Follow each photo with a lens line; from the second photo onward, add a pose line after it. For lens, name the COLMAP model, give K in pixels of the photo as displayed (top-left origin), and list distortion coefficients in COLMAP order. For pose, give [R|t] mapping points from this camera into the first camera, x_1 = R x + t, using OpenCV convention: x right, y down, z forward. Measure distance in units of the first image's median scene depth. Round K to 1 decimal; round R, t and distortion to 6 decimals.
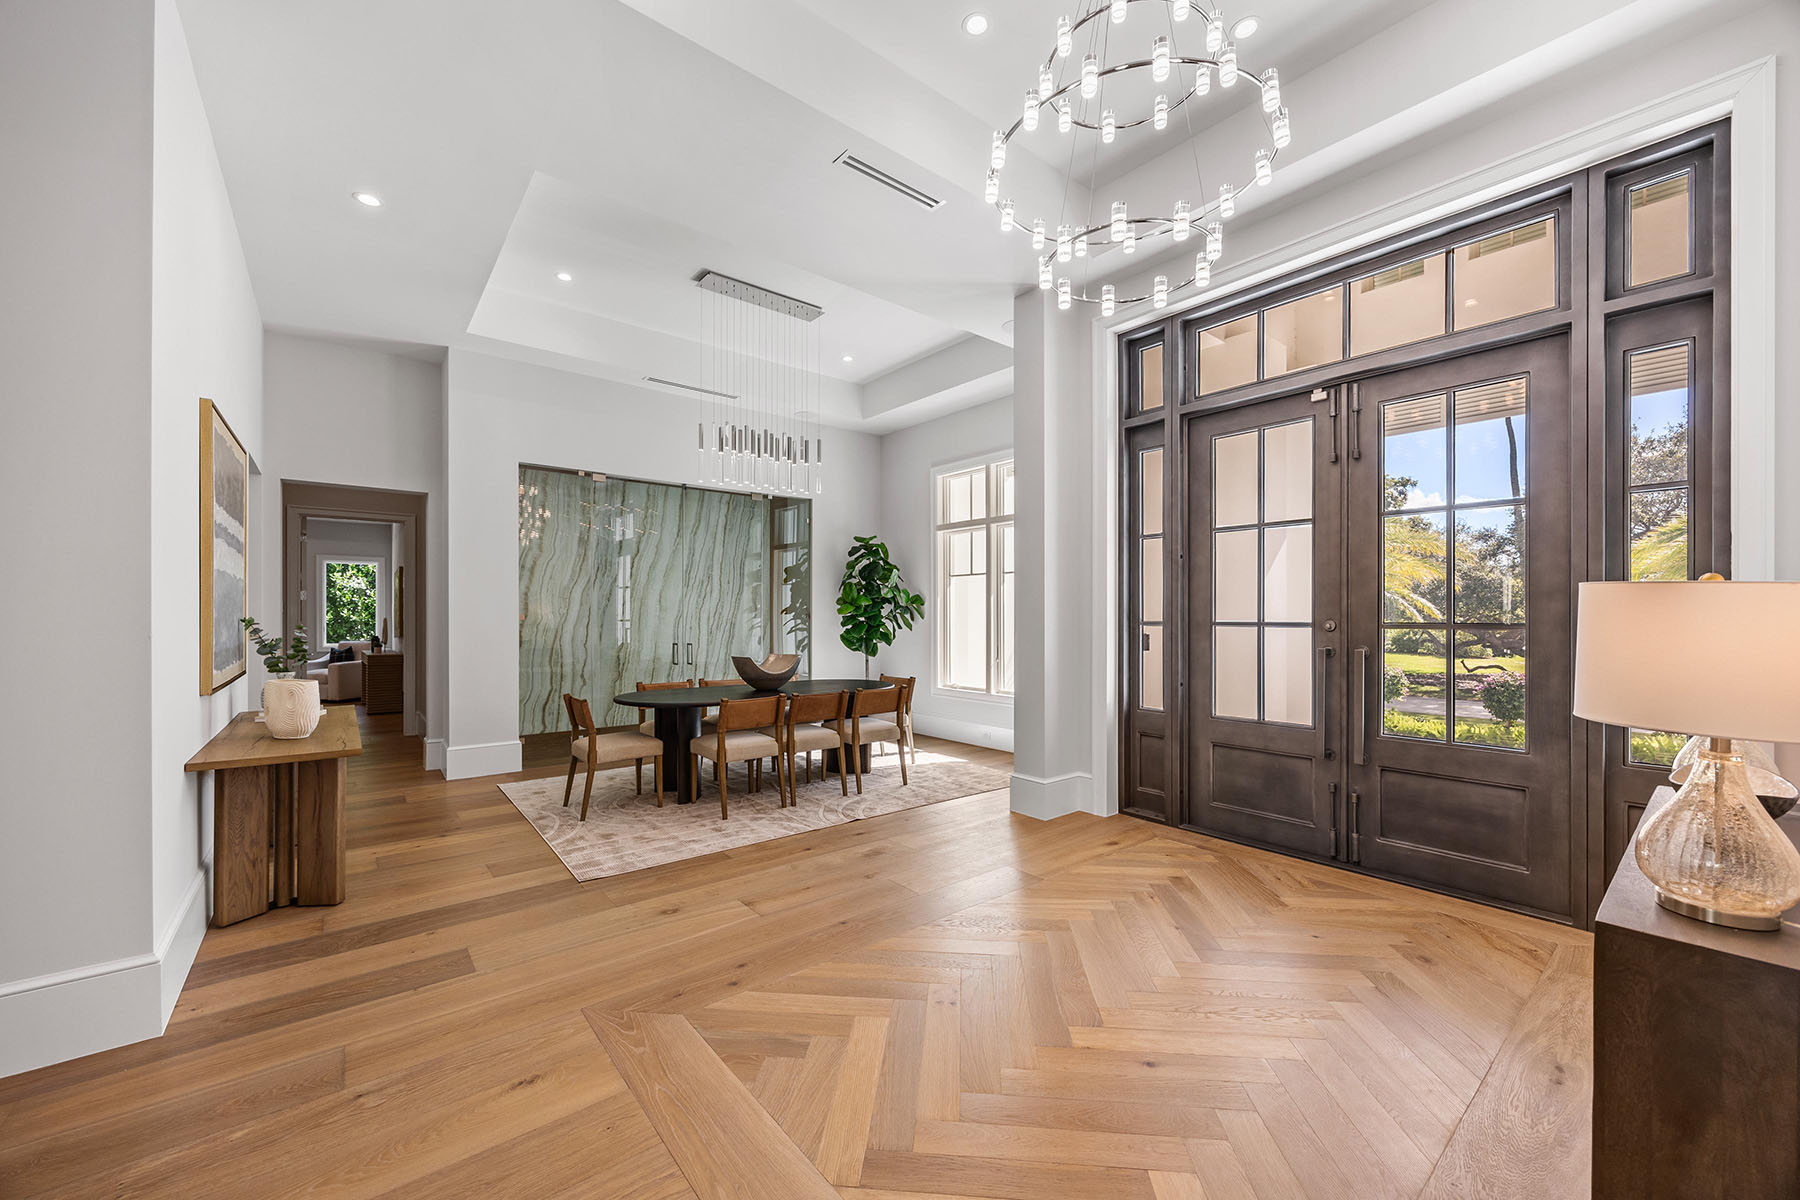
lens RADIAL K [[690.5, 0, 906.5], [0, 690.5, 614.2], [0, 0, 1]] dist [-0.000520, -0.000095]
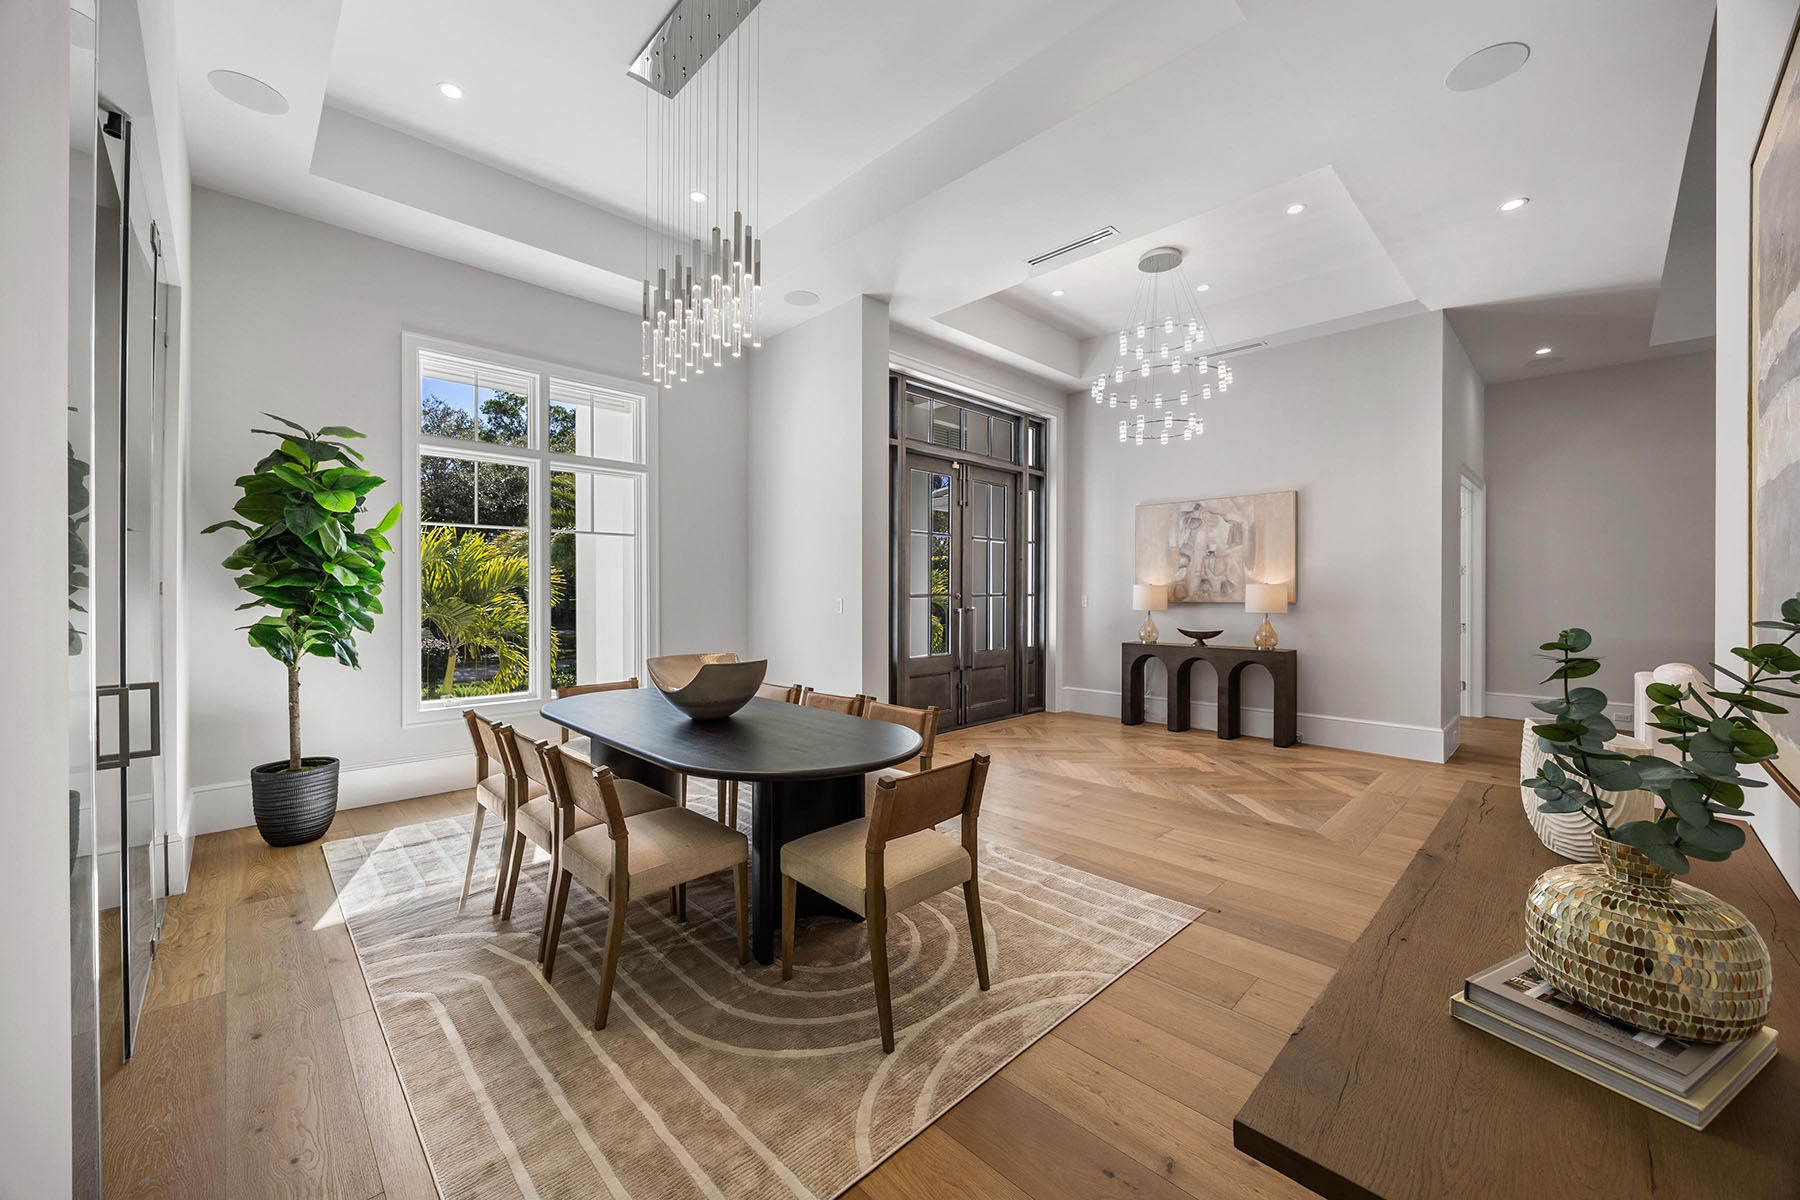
lens RADIAL K [[684.1, 0, 895.0], [0, 684.1, 596.8], [0, 0, 1]] dist [-0.001124, -0.000148]
pose [[-0.083202, -0.009221, 0.996490, -1.044215], [-0.002449, 0.999956, 0.009048, 0.002852], [-0.996530, -0.001687, -0.083221, 1.196387]]
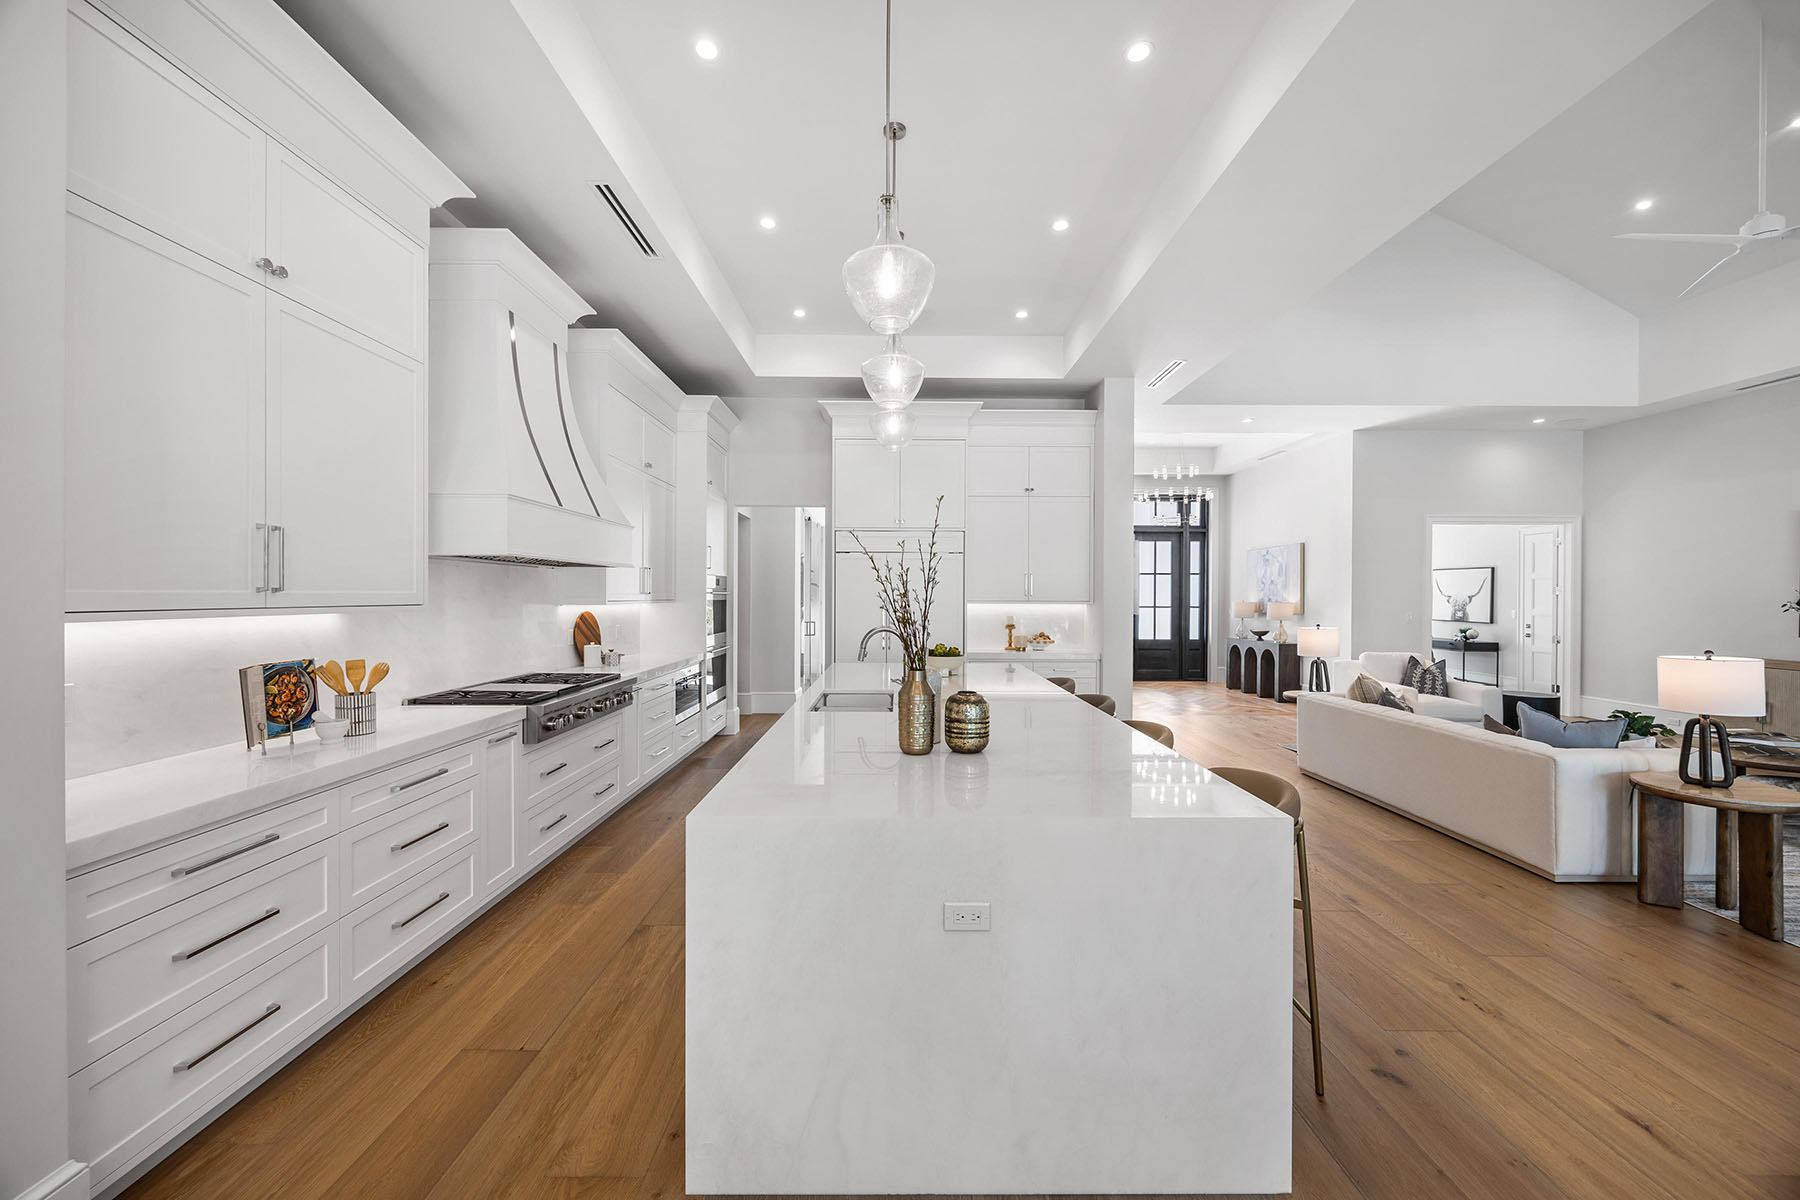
lens RADIAL K [[678.5, 0, 896.1], [0, 678.5, 599.5], [0, 0, 1]] dist [-0.002109, -0.000091]
pose [[0.636621, -0.001278, 0.771176, -2.302293], [-0.005722, 0.999963, 0.006381, -0.029924], [-0.771156, -0.008475, 0.636590, -0.173017]]
